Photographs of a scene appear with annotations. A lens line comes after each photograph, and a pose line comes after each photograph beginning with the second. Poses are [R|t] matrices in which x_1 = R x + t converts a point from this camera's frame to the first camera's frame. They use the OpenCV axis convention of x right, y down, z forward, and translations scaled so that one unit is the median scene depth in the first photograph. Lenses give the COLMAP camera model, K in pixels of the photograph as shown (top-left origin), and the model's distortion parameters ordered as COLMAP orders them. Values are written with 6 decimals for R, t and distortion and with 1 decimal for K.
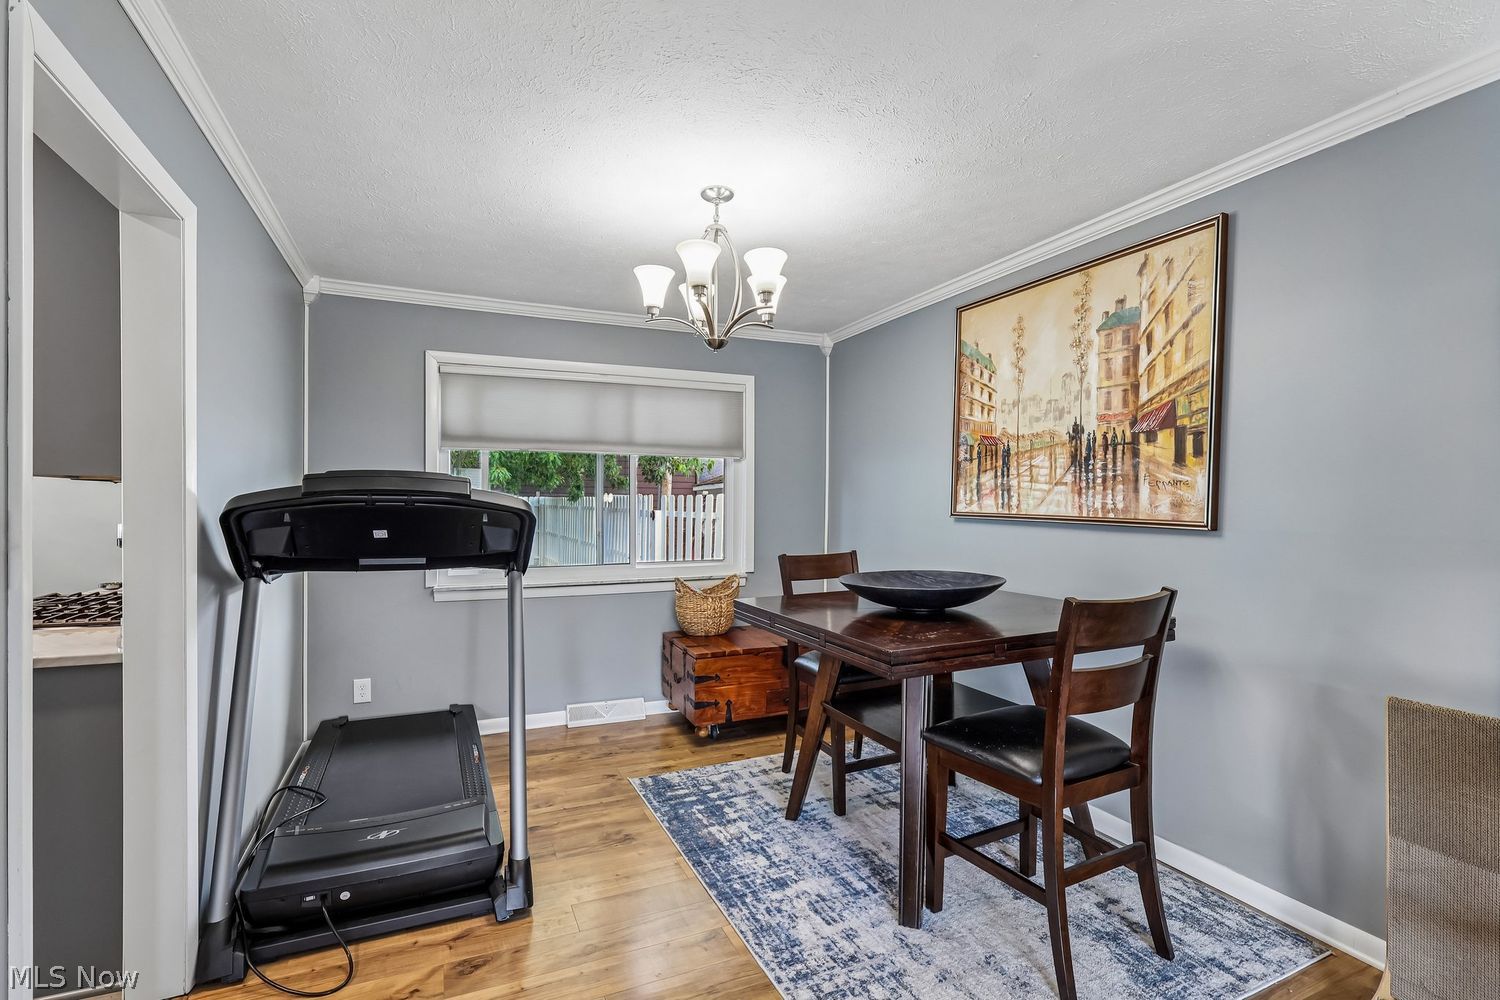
lens RADIAL K [[701.1, 0, 746.9], [0, 701.1, 514.2], [0, 0, 1]] dist [-0.002378, -0.000282]
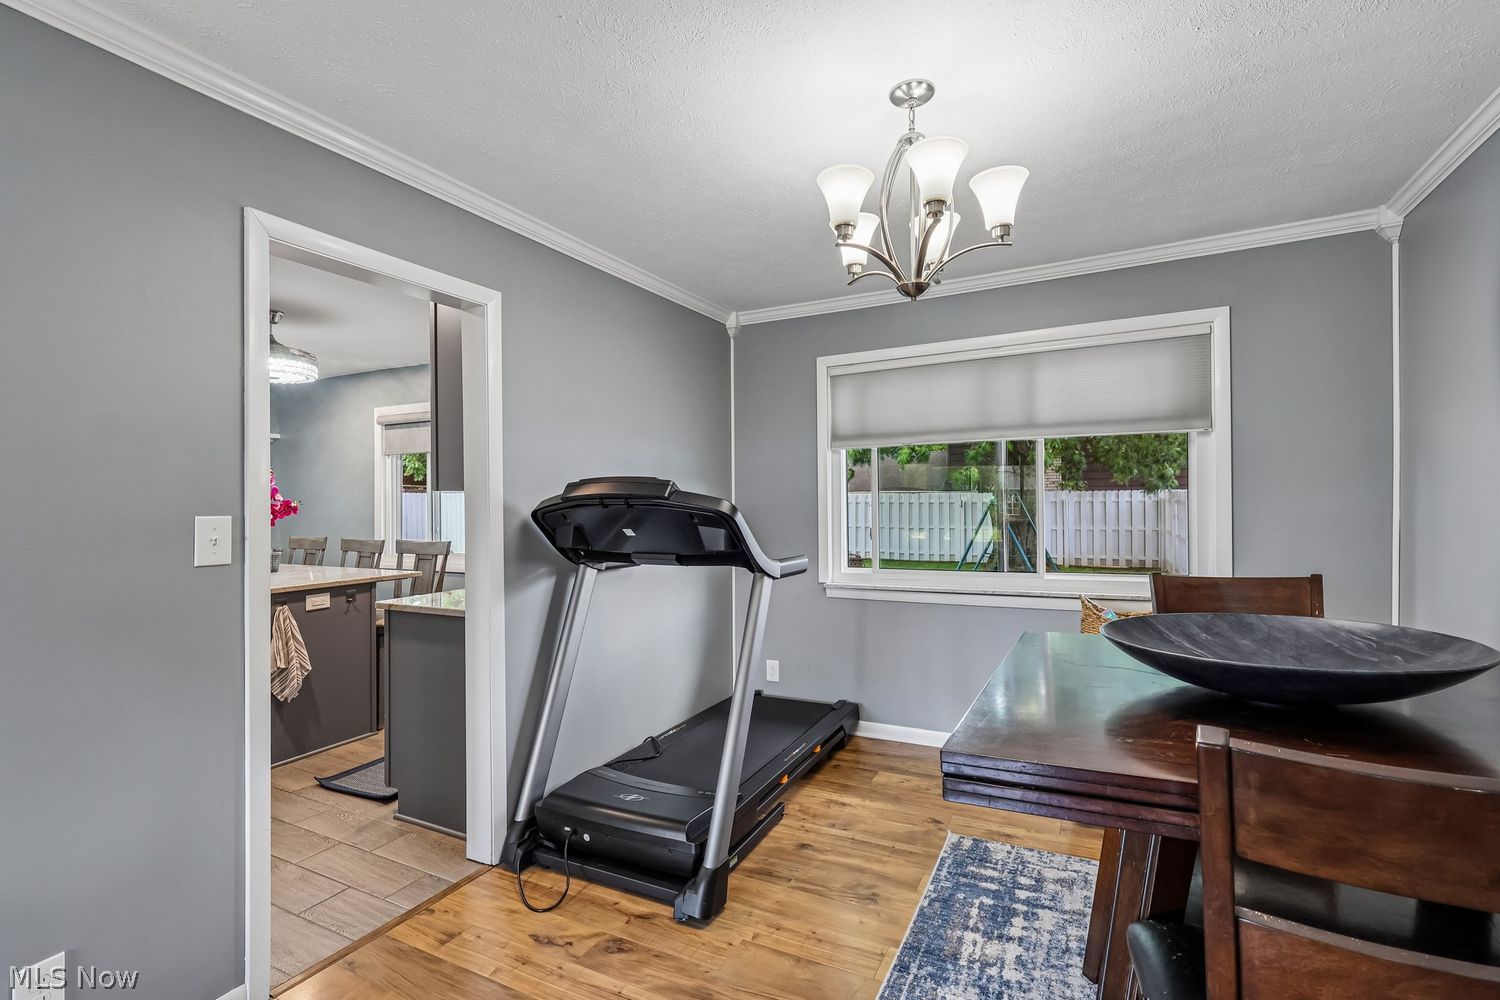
lens RADIAL K [[695.6, 0, 749.4], [0, 695.6, 505.7], [0, 0, 1]] dist [0.002192, 0.000278]
pose [[0.625443, -0.012327, -0.780172, 0.357519], [0.007139, 0.999924, -0.010076, -0.002052], [0.780237, 0.000733, 0.625484, 0.325334]]
